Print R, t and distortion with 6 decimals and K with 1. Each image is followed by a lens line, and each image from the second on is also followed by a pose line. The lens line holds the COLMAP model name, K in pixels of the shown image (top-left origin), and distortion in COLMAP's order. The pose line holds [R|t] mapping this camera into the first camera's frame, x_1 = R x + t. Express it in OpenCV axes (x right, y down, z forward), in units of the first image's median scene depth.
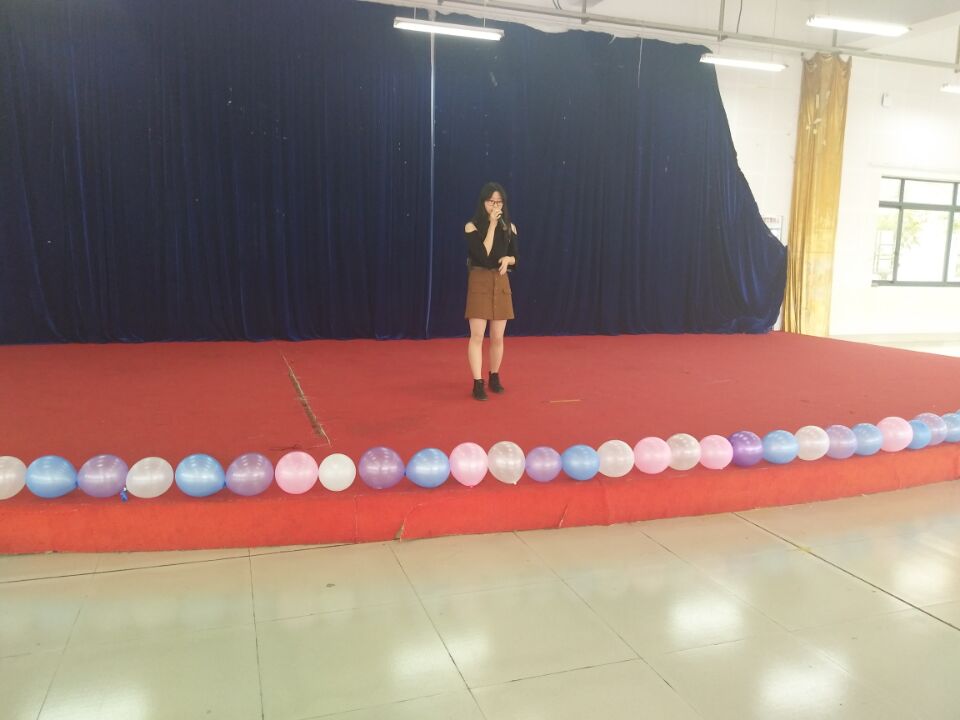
lens RADIAL K [[723.6, 0, 483.4], [0, 723.6, 358.6], [0, 0, 1]] dist [0.002877, -0.034087]
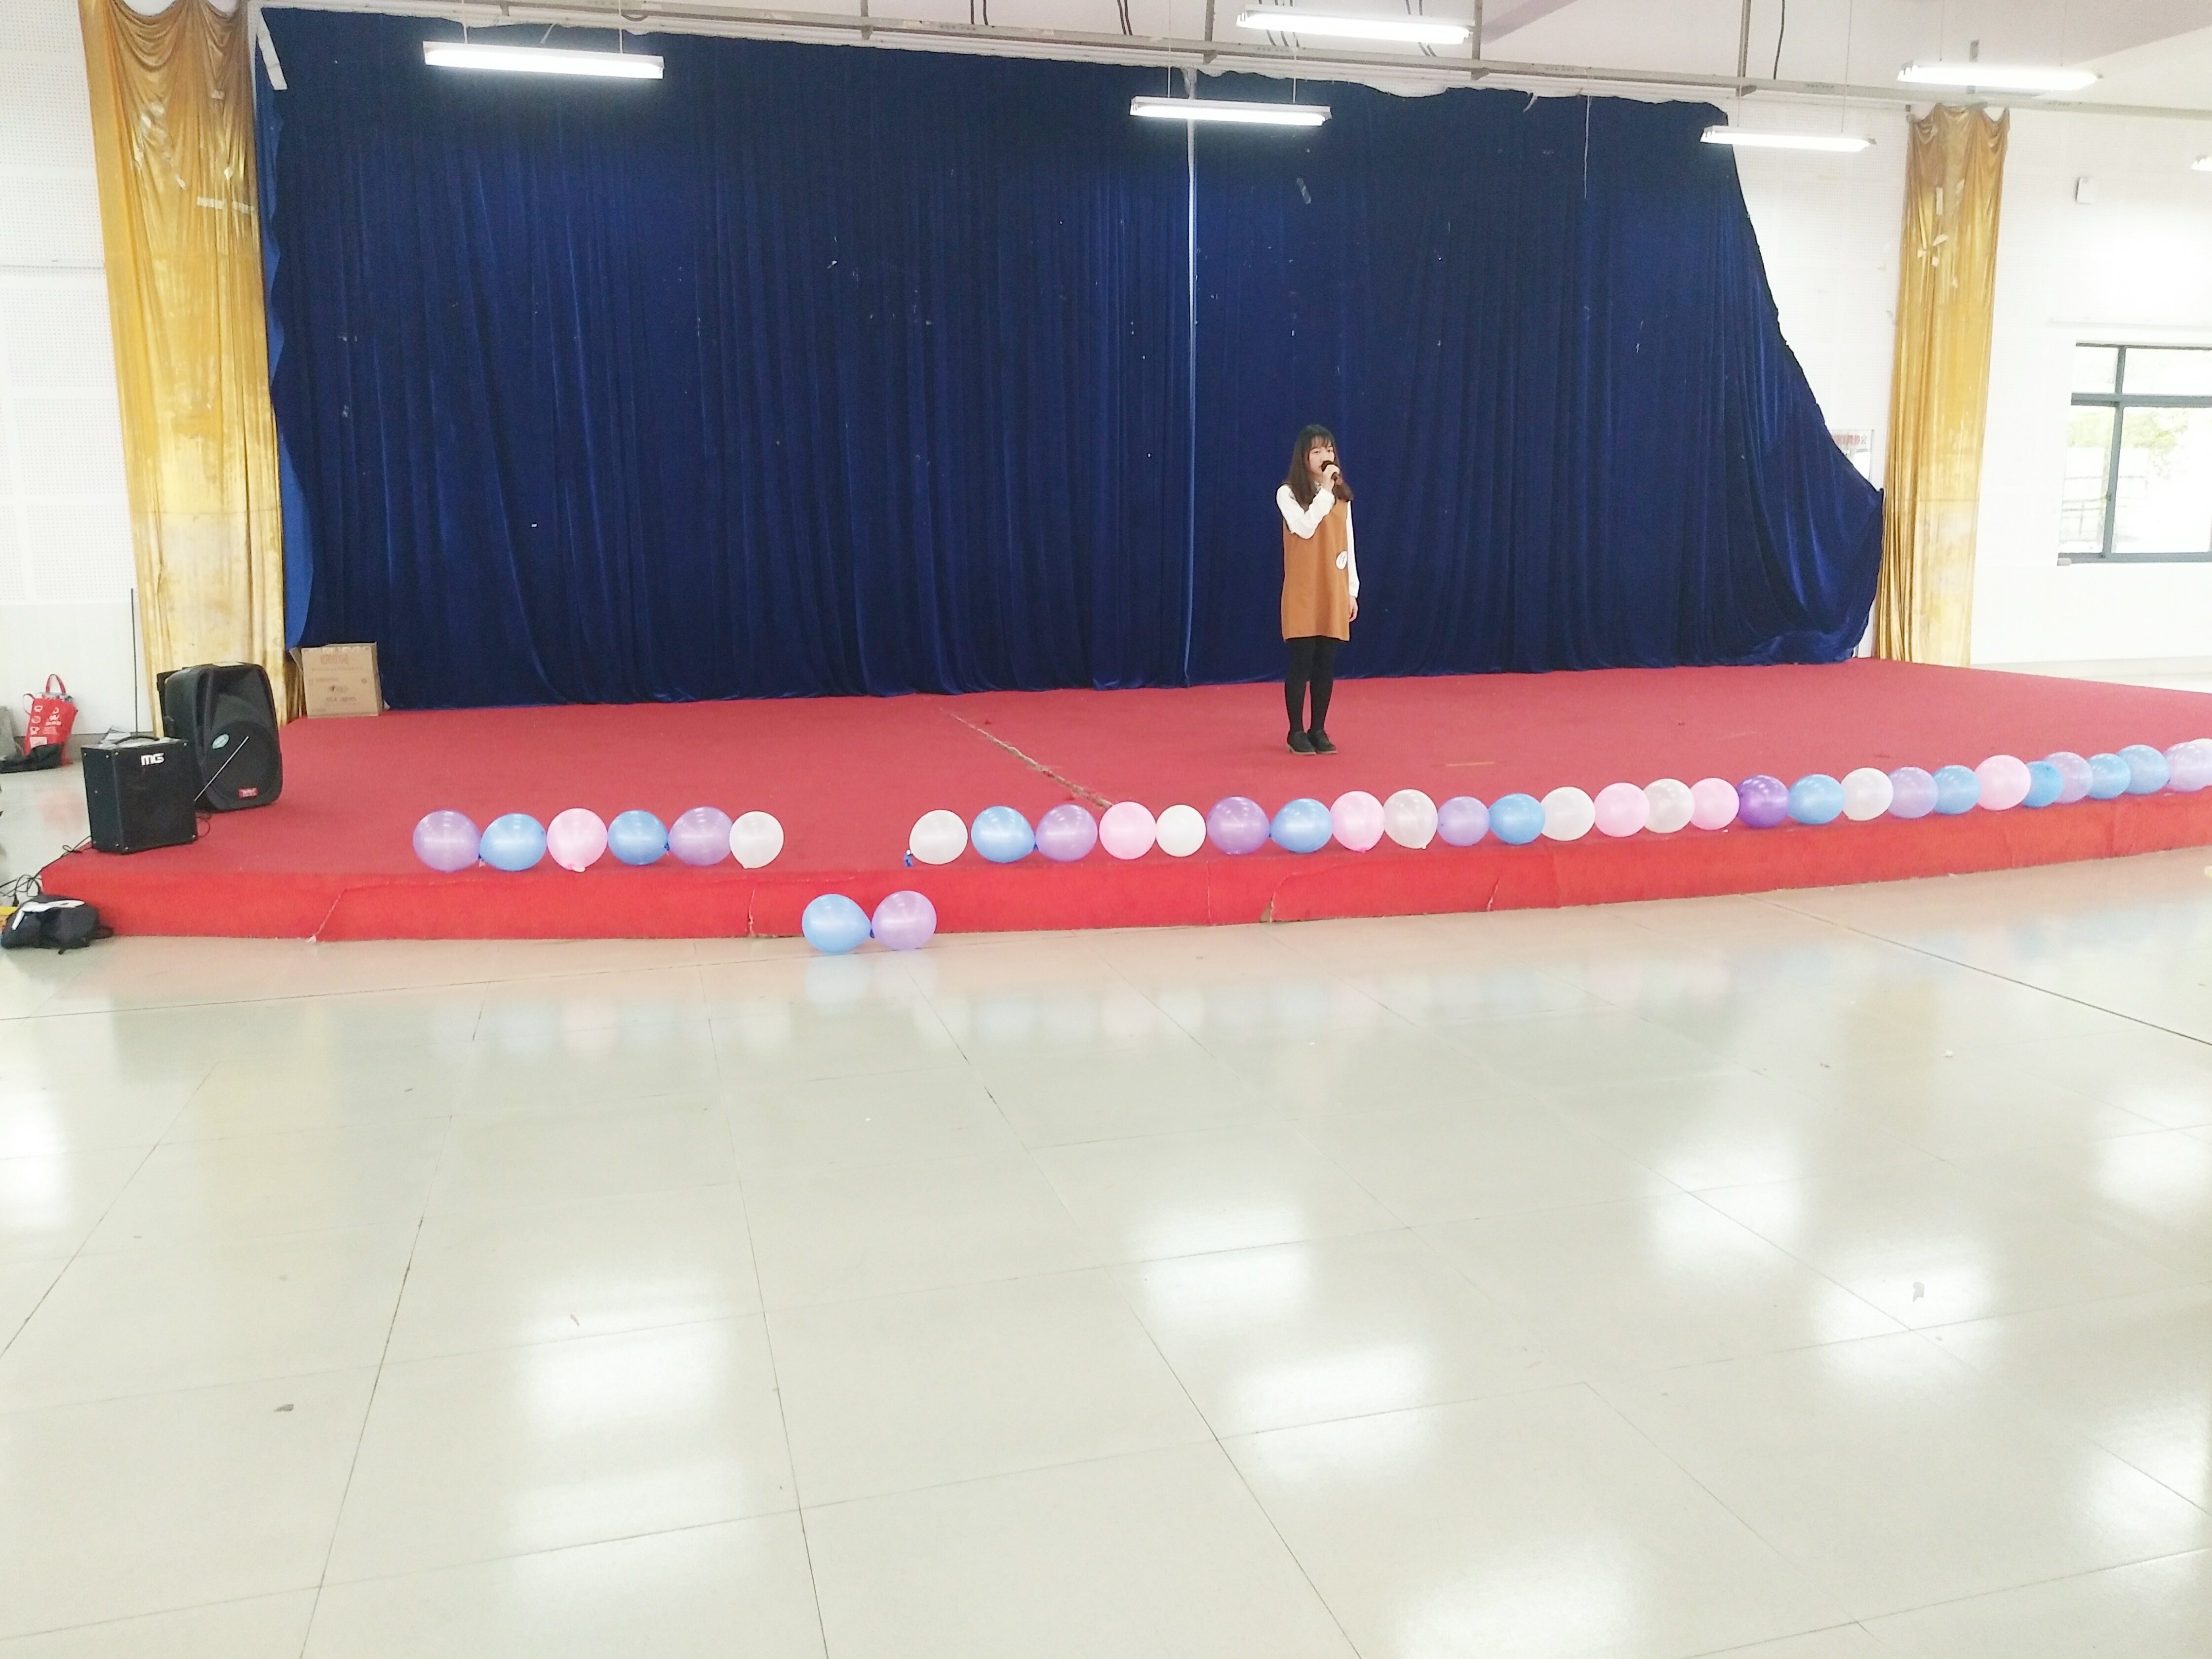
lens RADIAL K [[1667.3, 0, 1093.2], [0, 1667.3, 836.6], [0, 0, 1]] dist [0.002877, -0.034087]
pose [[0.997251, -0.019101, -0.071597, -0.064783], [0.021895, 0.999021, 0.038446, 0.037273], [0.070792, -0.039908, 0.996692, -0.258272]]
